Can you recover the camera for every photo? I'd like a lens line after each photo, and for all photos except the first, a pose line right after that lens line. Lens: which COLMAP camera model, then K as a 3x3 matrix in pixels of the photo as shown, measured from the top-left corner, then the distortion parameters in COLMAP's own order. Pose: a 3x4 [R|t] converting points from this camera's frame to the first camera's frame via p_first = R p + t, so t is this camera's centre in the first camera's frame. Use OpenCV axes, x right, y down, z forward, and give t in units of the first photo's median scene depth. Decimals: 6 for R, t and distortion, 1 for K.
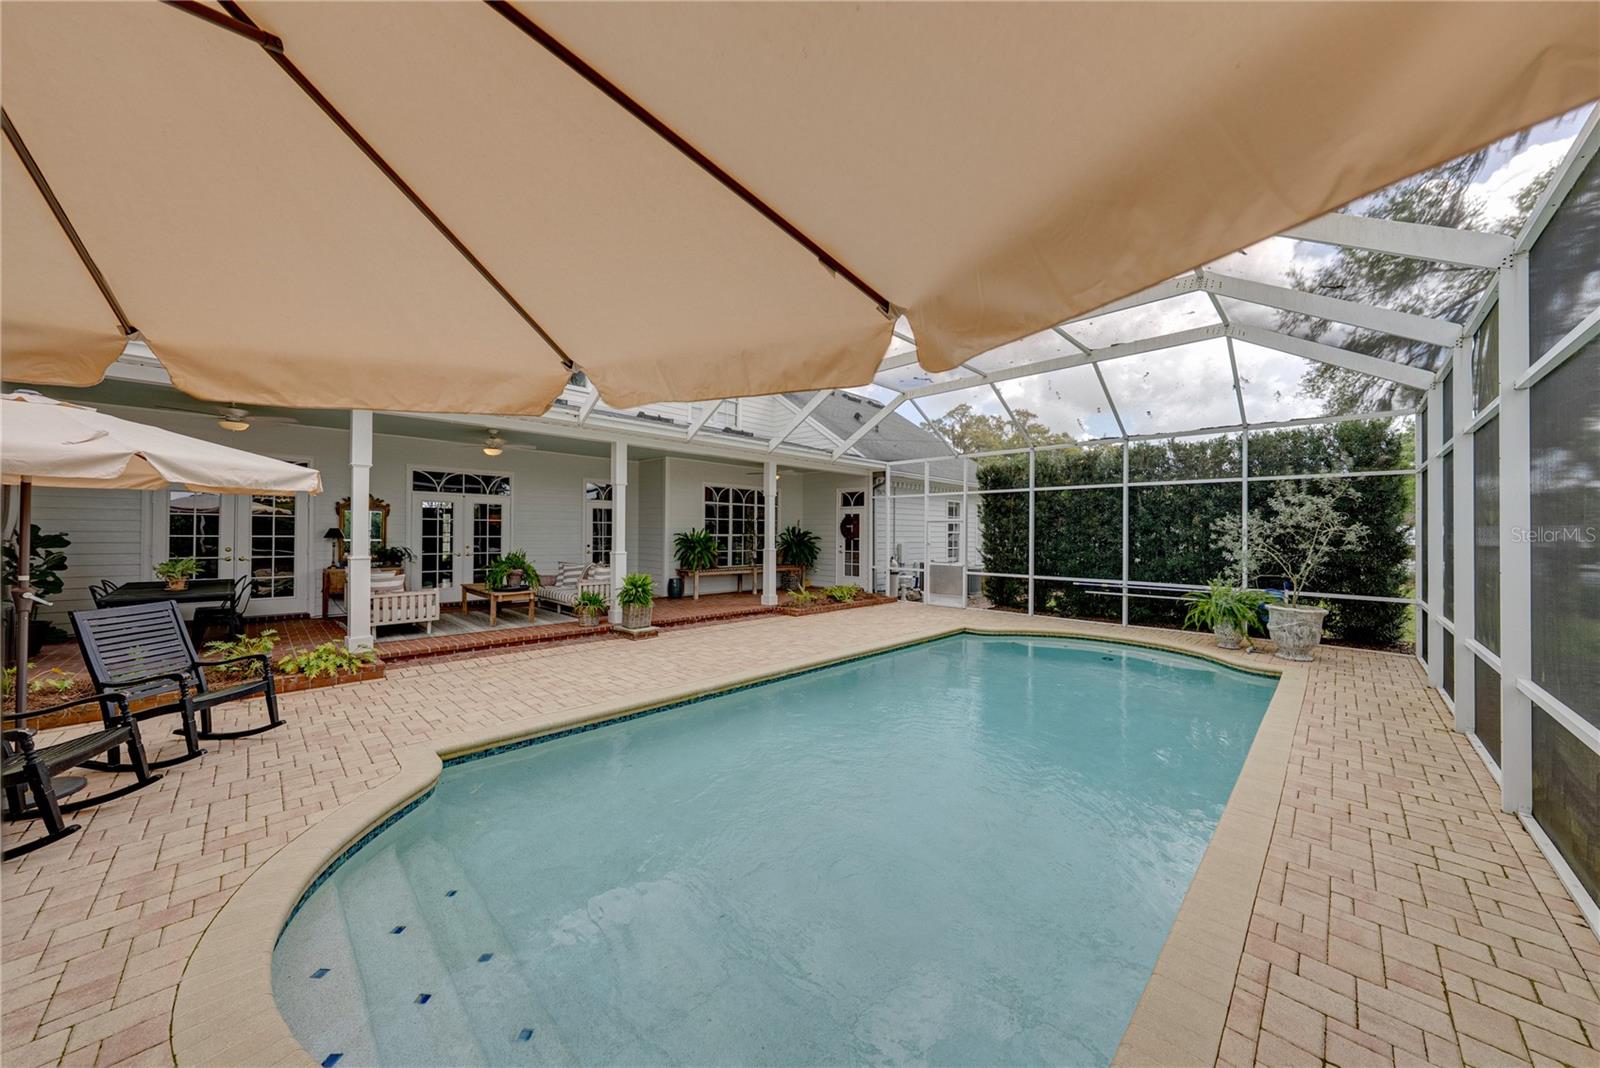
lens RADIAL K [[545.0, 0, 798.8], [0, 545.0, 533.0], [0, 0, 1]] dist [-0.004985, -0.000470]
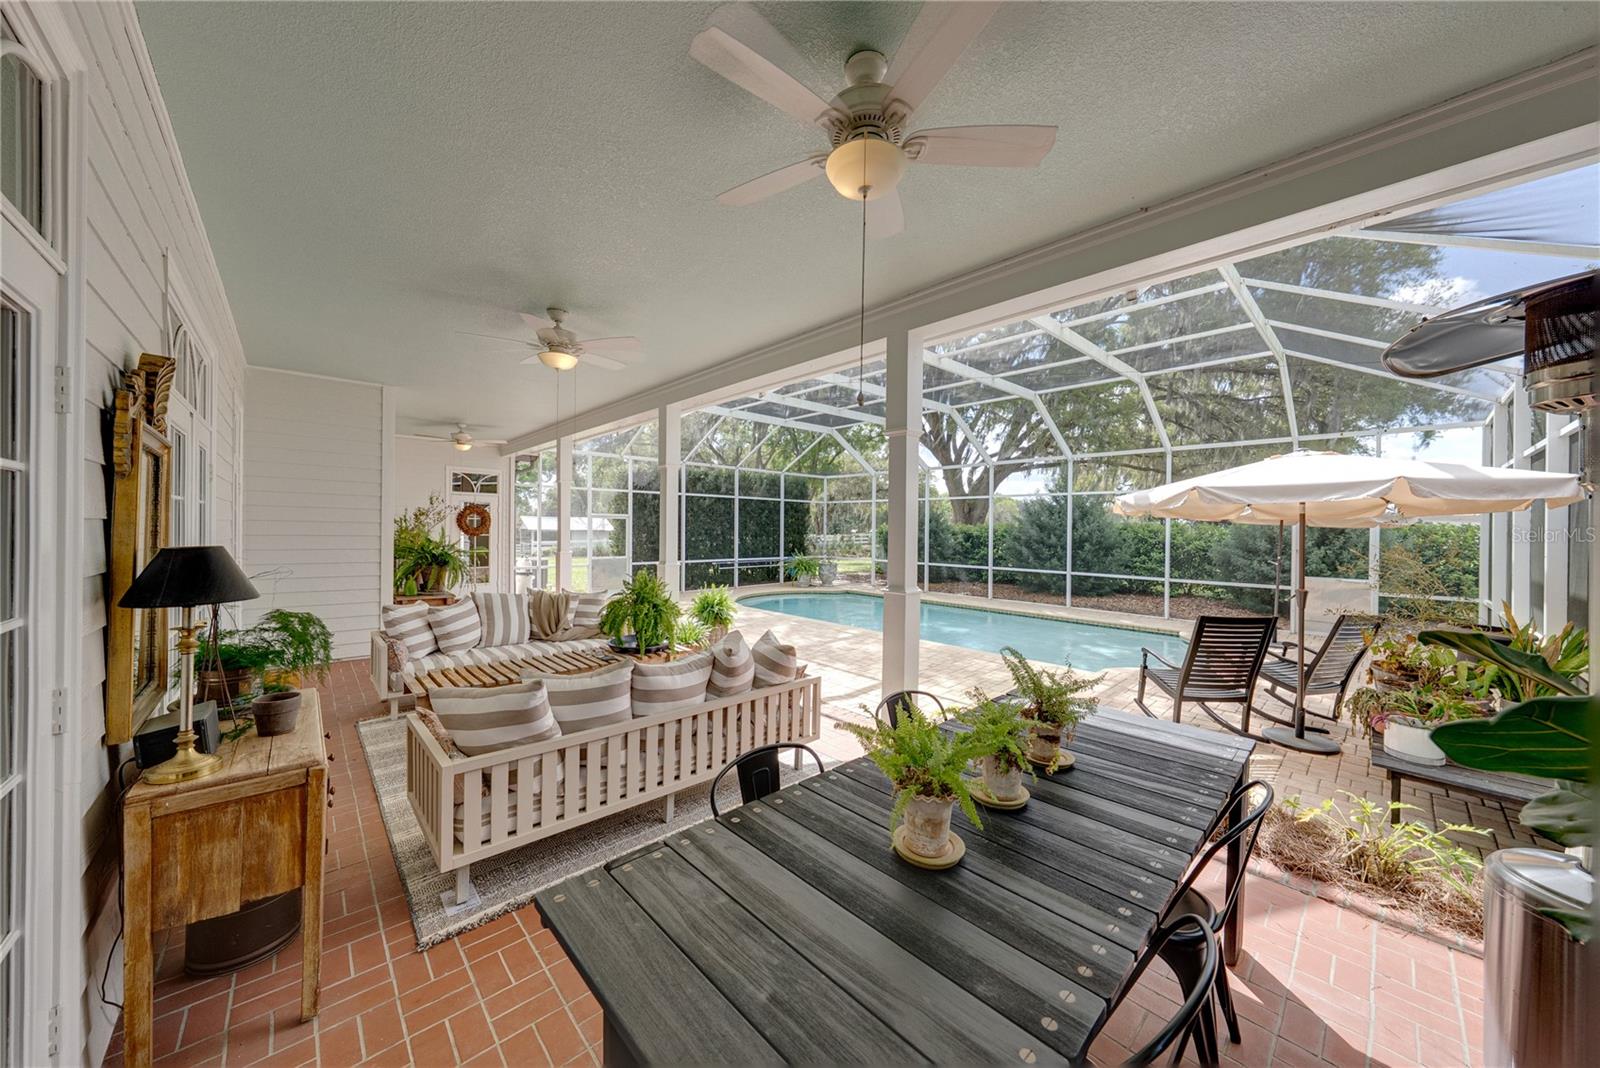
lens RADIAL K [[575.5, 0, 811.9], [0, 575.5, 525.7], [0, 0, 1]] dist [-0.004624, -0.000073]
pose [[0.040639, -0.008454, 0.999138, -0.819529], [-0.012344, 0.999884, 0.008962, -0.017675], [-0.999098, -0.012697, 0.040530, 0.563715]]
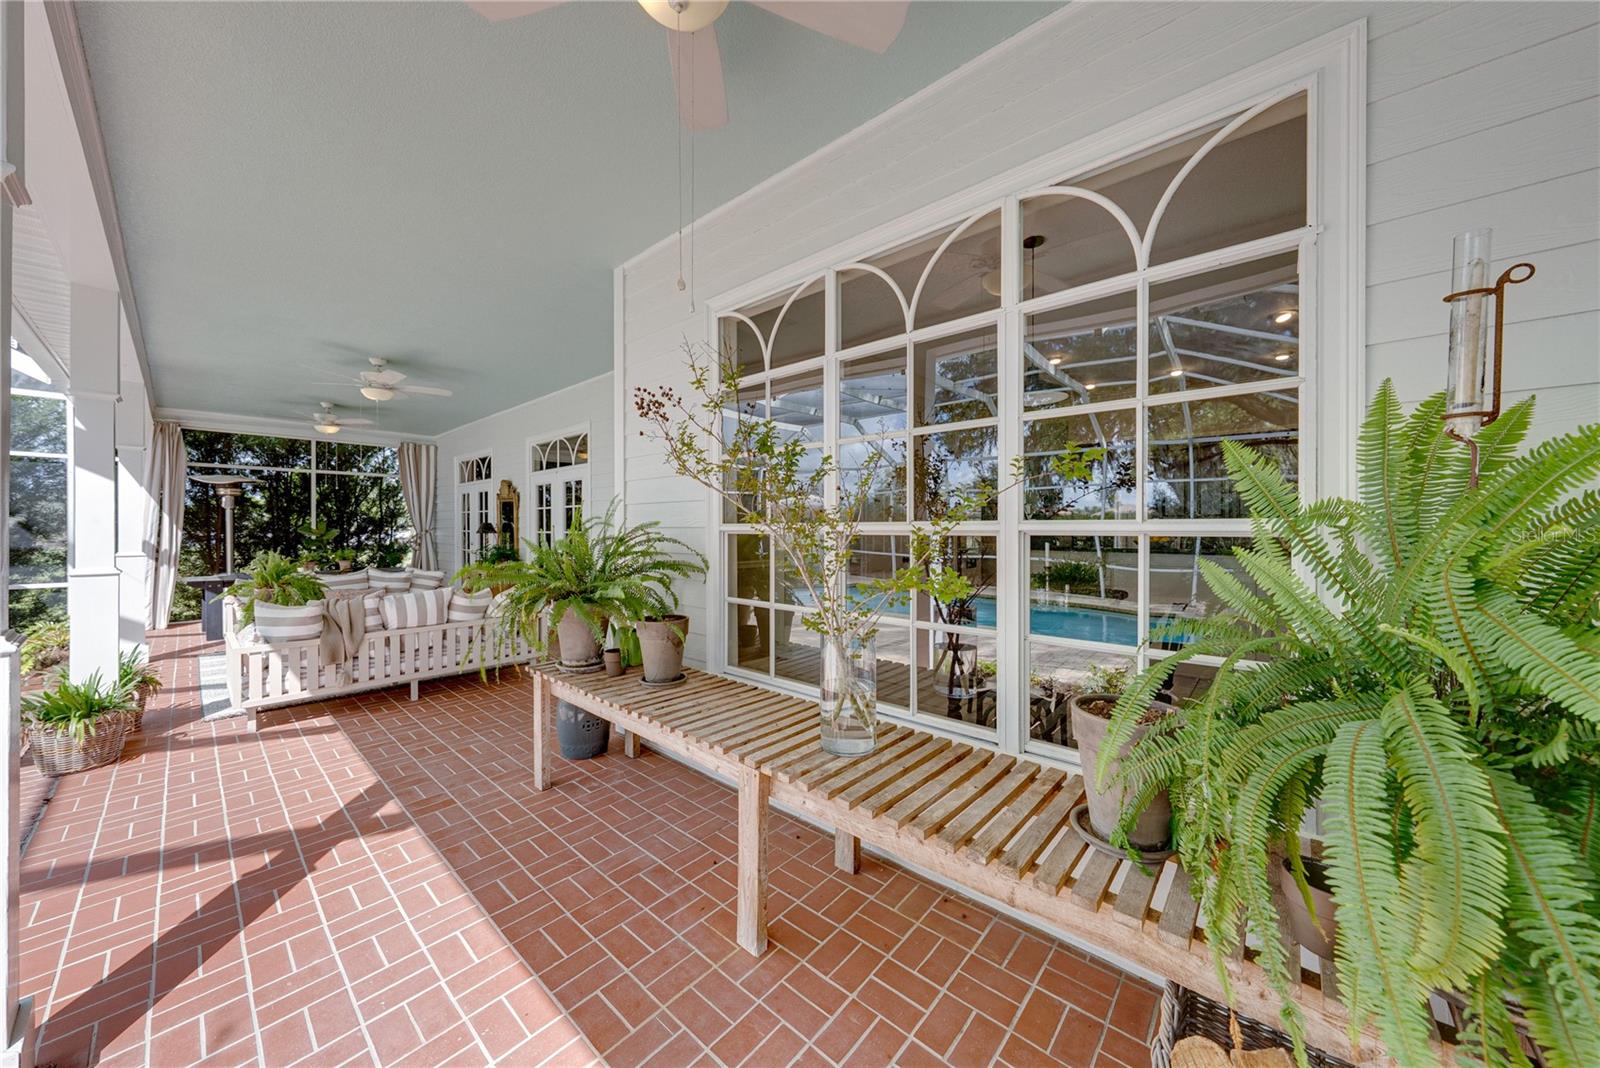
lens RADIAL K [[545.0, 0, 800.8], [0, 545.0, 529.6], [0, 0, 1]] dist [-0.004985, -0.000470]
pose [[0.074156, -0.006594, -0.997225, 0.065346], [0.002687, 0.999976, -0.006413, 0.006910], [0.997243, -0.002204, 0.074172, 1.094656]]
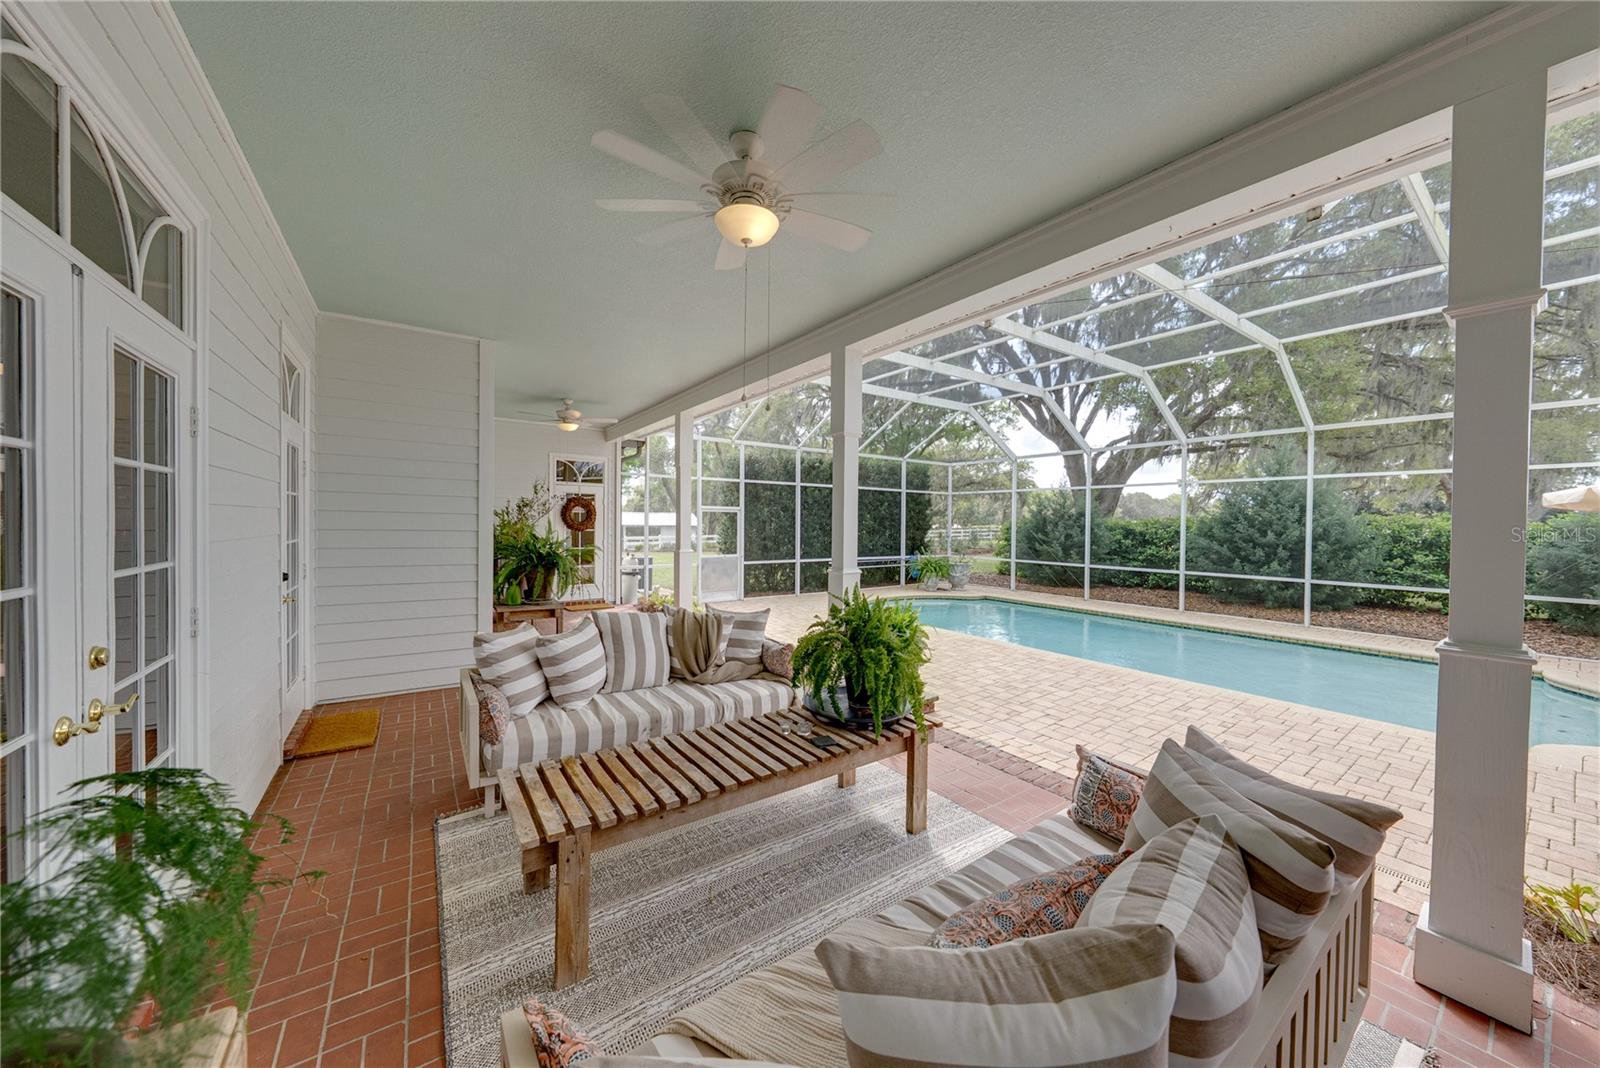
lens RADIAL K [[545.0, 0, 788.7], [0, 545.0, 531.1], [0, 0, 1]] dist [-0.004985, -0.000470]
pose [[0.182371, -0.024888, 0.982915, -0.621824], [-0.010333, 0.999576, 0.027227, -0.010363], [-0.983175, -0.015122, 0.182037, 0.712184]]
